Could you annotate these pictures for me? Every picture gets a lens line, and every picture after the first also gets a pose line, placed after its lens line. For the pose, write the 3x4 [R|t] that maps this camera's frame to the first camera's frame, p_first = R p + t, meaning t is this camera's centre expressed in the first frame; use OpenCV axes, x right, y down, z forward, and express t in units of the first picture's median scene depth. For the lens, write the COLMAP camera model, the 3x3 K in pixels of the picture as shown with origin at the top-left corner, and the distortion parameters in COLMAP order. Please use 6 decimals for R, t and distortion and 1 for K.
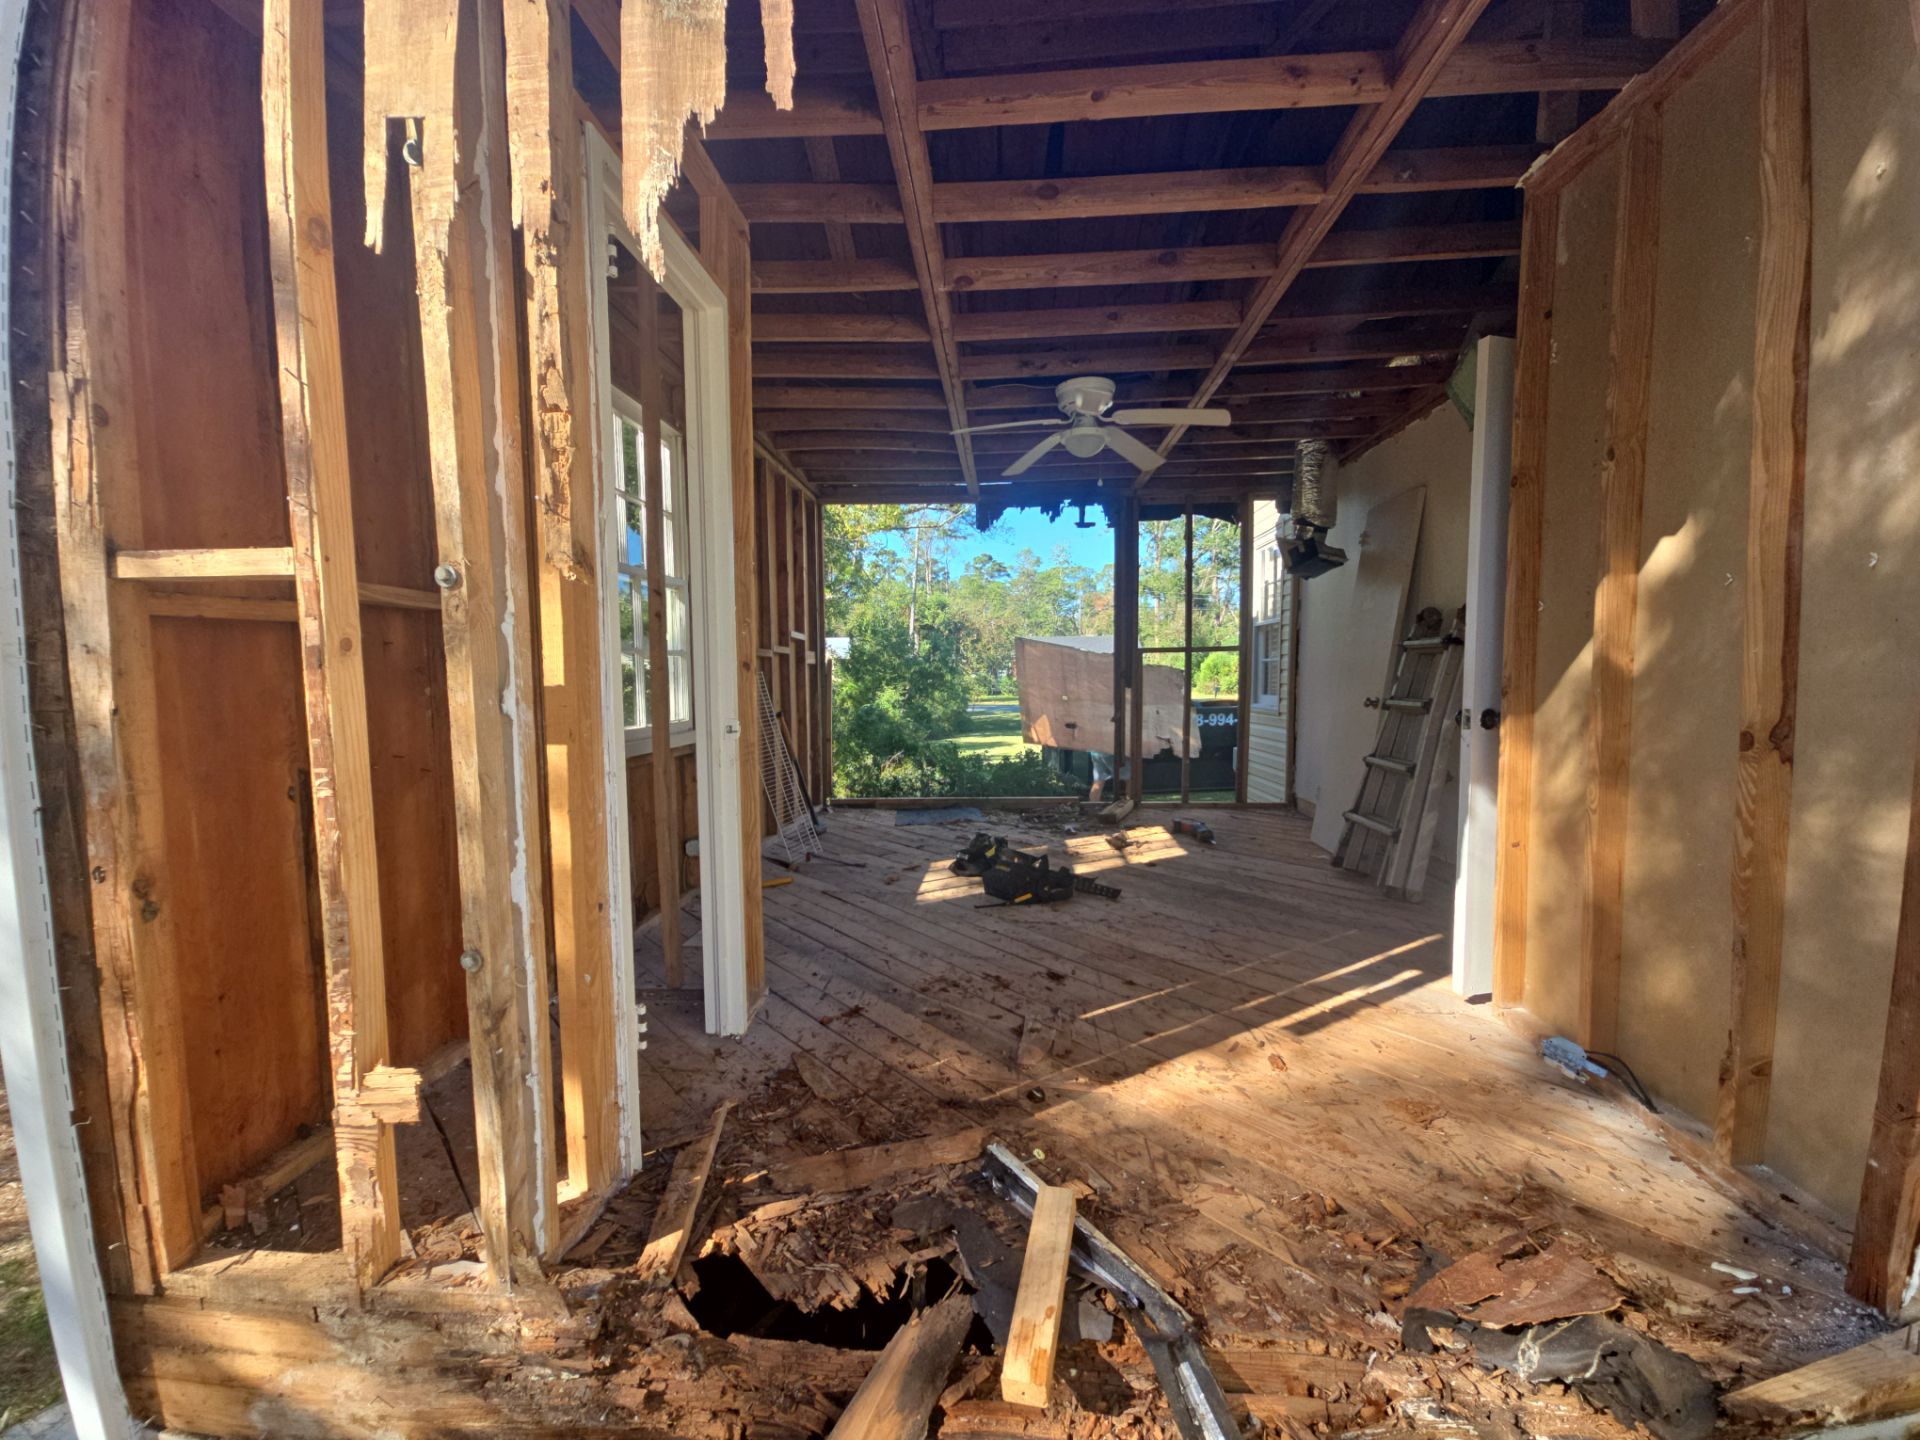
lens RADIAL K [[785.5, 0, 959.8], [0, 785.5, 724.8], [0, 0, 1]] dist [-0.011233, -0.001033]
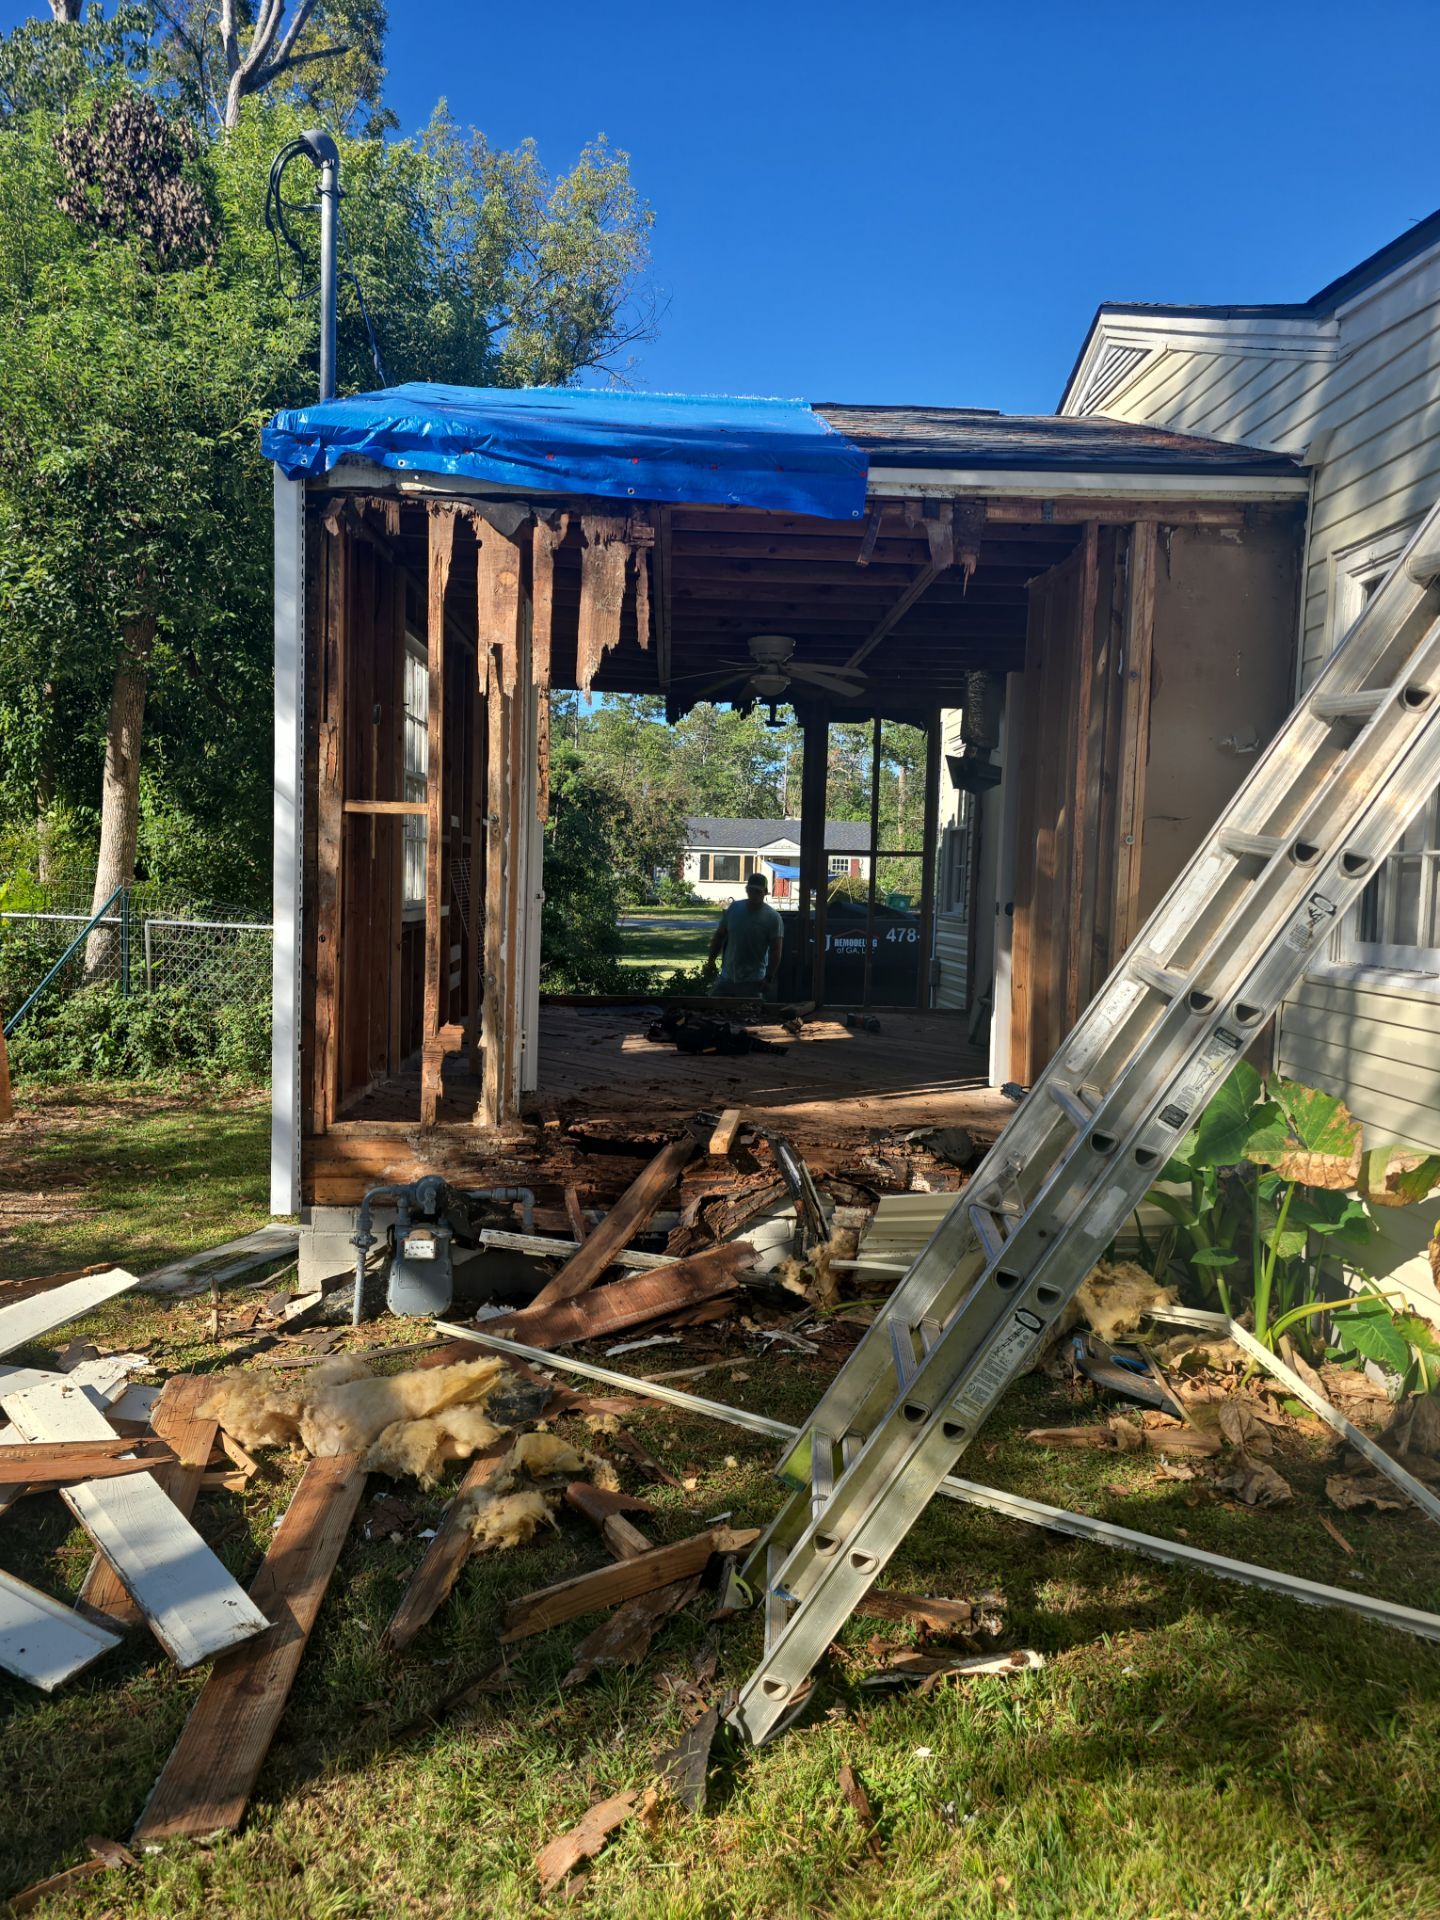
lens RADIAL K [[1344.1, 0, 720.9], [0, 1344.1, 961.4], [0, 0, 1]] dist [0.013710, -0.025709]
pose [[0.993850, 0.031622, 0.106122, -0.119691], [-0.031665, 0.999498, -0.001277, 0.075829], [-0.106109, -0.002092, 0.994352, -1.025993]]
